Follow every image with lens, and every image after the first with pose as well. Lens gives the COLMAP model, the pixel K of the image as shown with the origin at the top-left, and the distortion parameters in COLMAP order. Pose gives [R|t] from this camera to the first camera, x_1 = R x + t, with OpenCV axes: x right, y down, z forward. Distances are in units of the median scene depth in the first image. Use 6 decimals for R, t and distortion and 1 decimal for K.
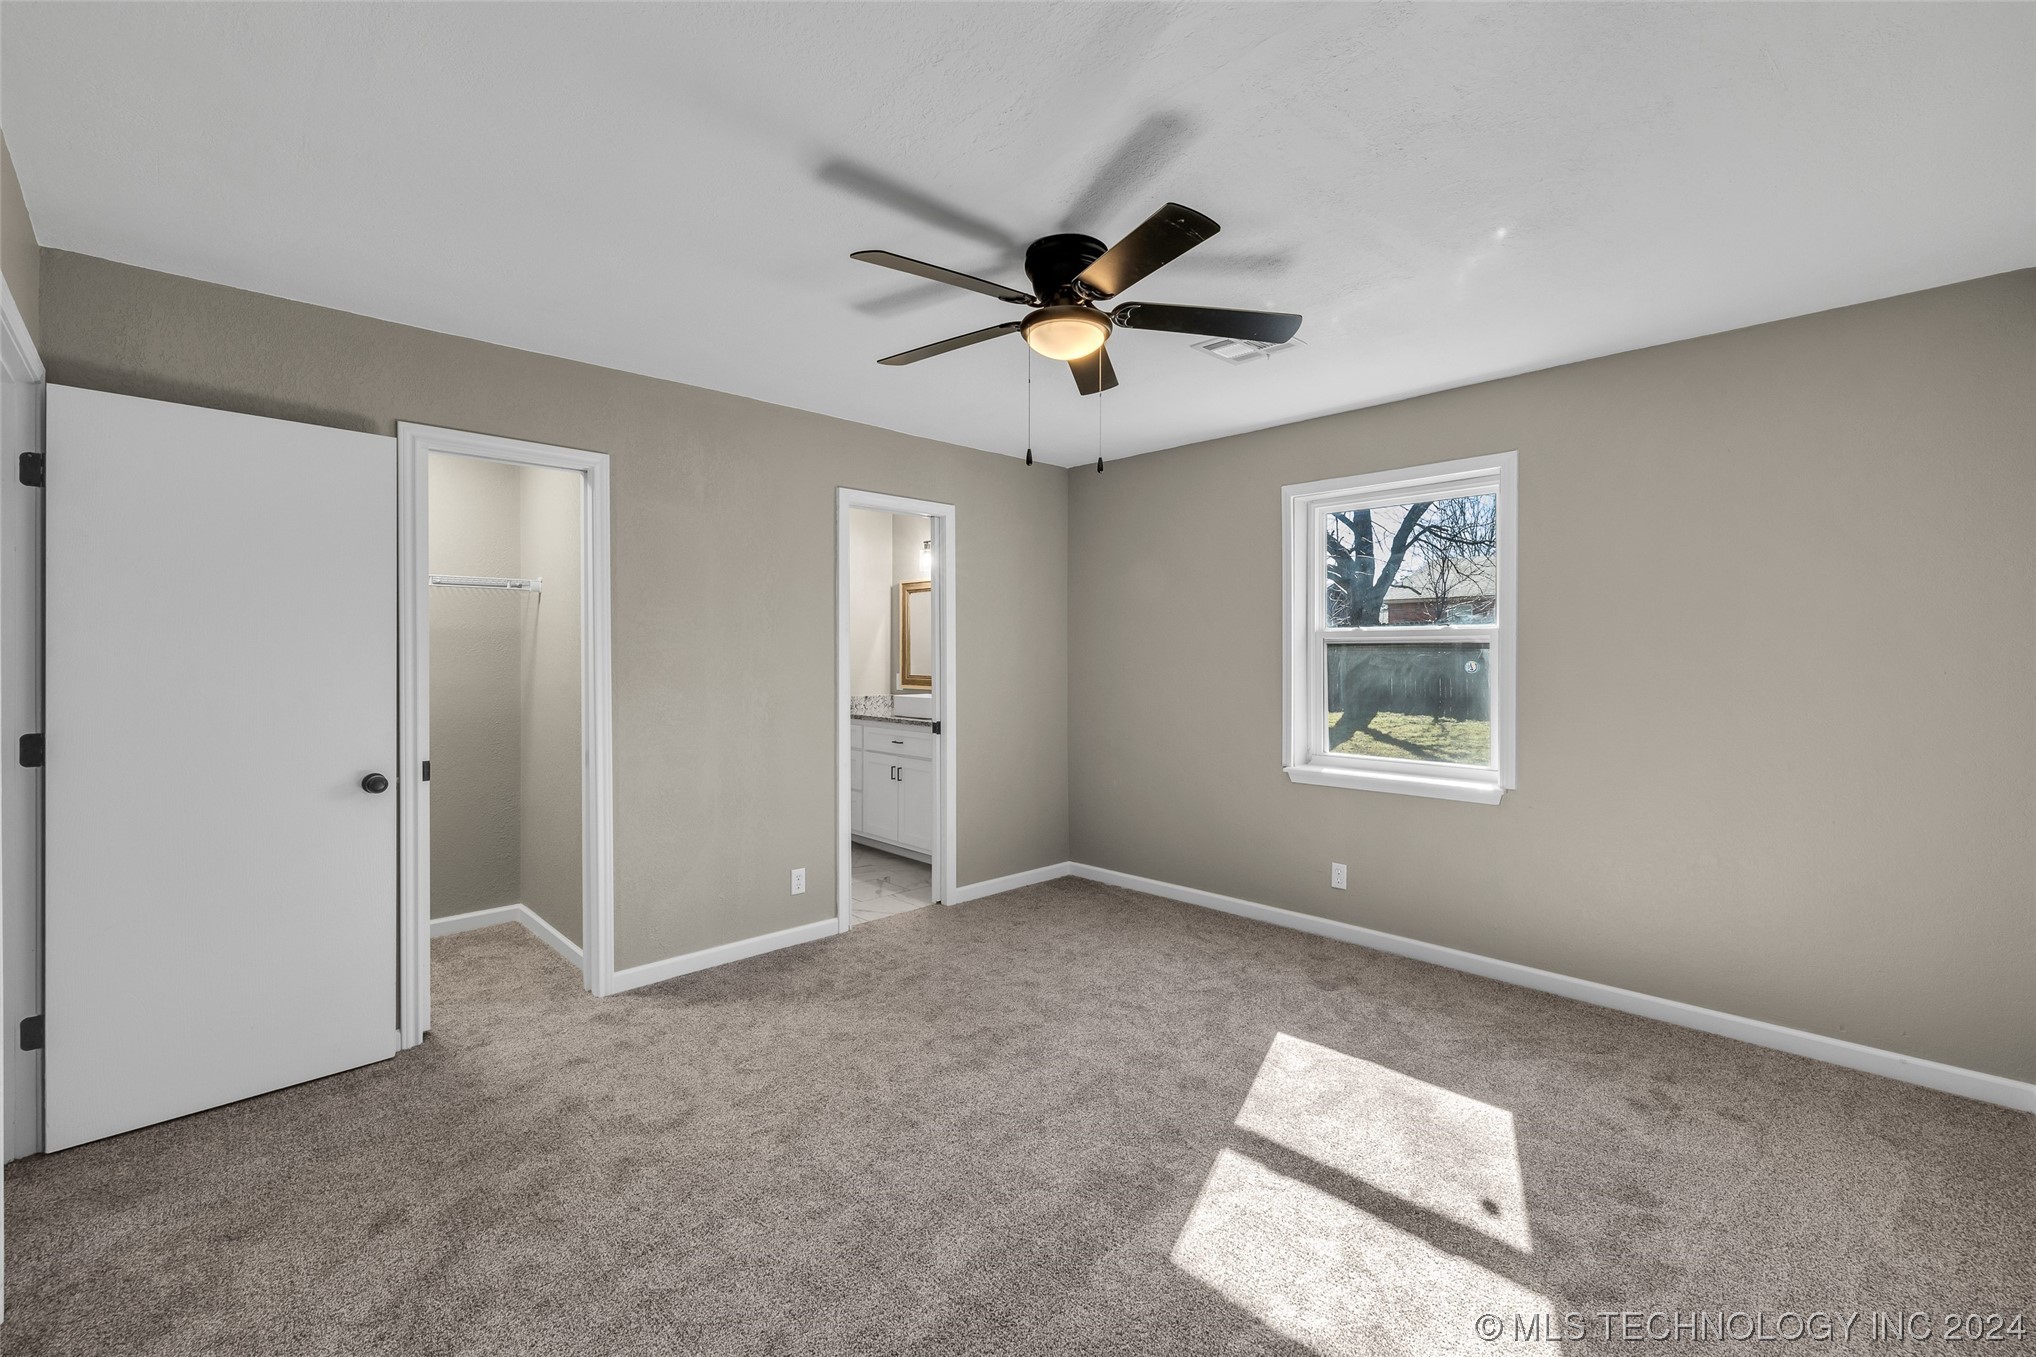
lens RADIAL K [[871.1, 0, 1023.9], [0, 871.1, 650.3], [0, 0, 1]] dist [-0.004719, 0.001892]
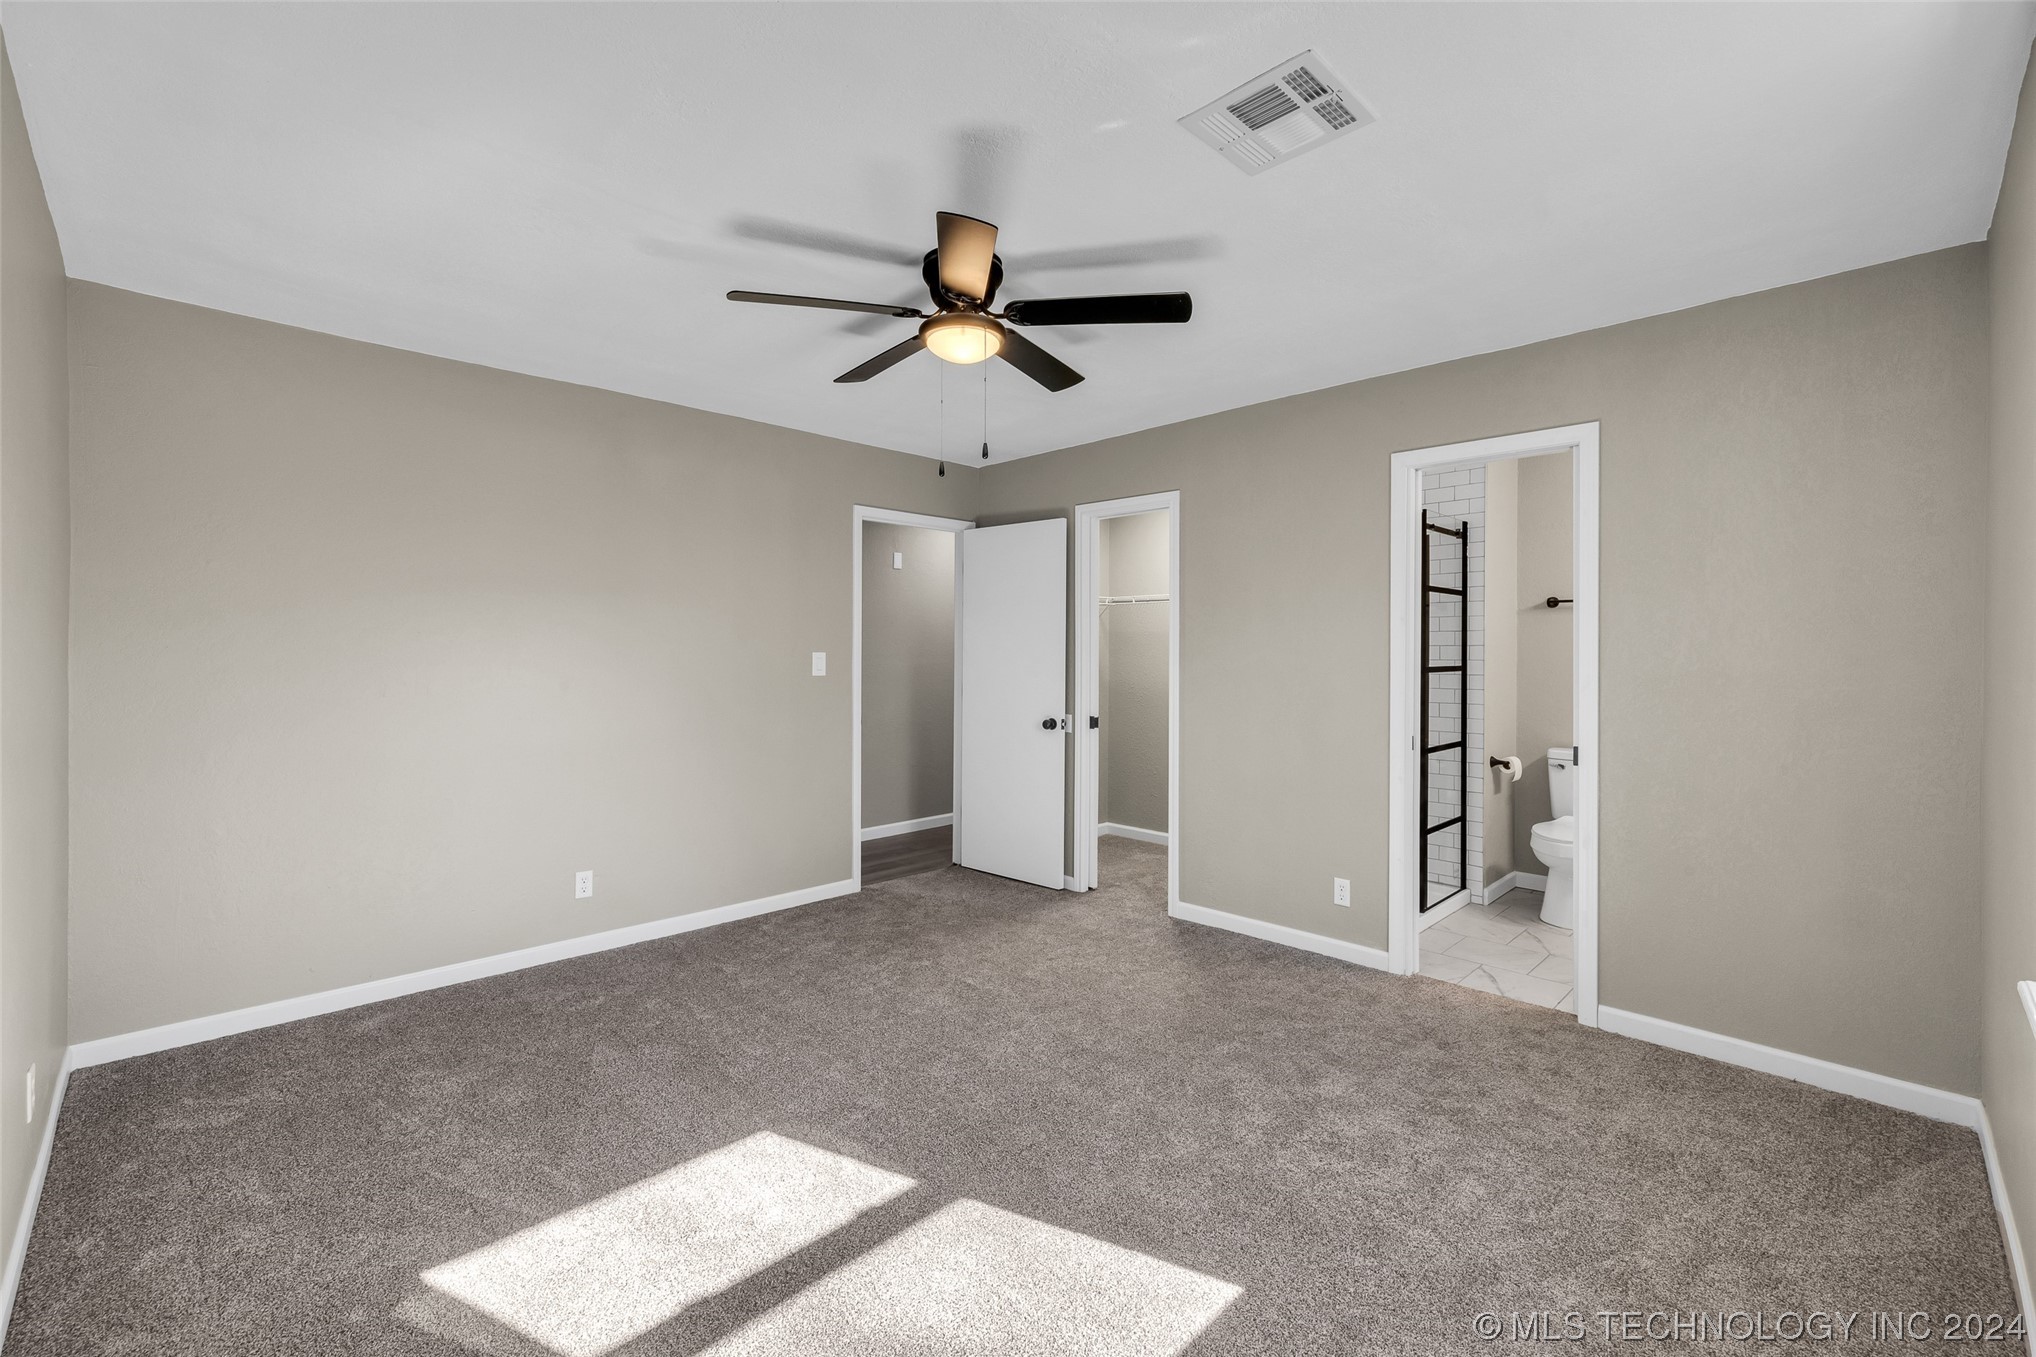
lens RADIAL K [[871.1, 0, 1027.9], [0, 871.1, 668.2], [0, 0, 1]] dist [-0.004719, 0.001892]
pose [[-0.003614, 0.008829, -0.999954, 0.769975], [-0.000757, 0.999961, 0.008832, 0.021933], [0.999993, 0.000789, -0.003608, 0.773156]]
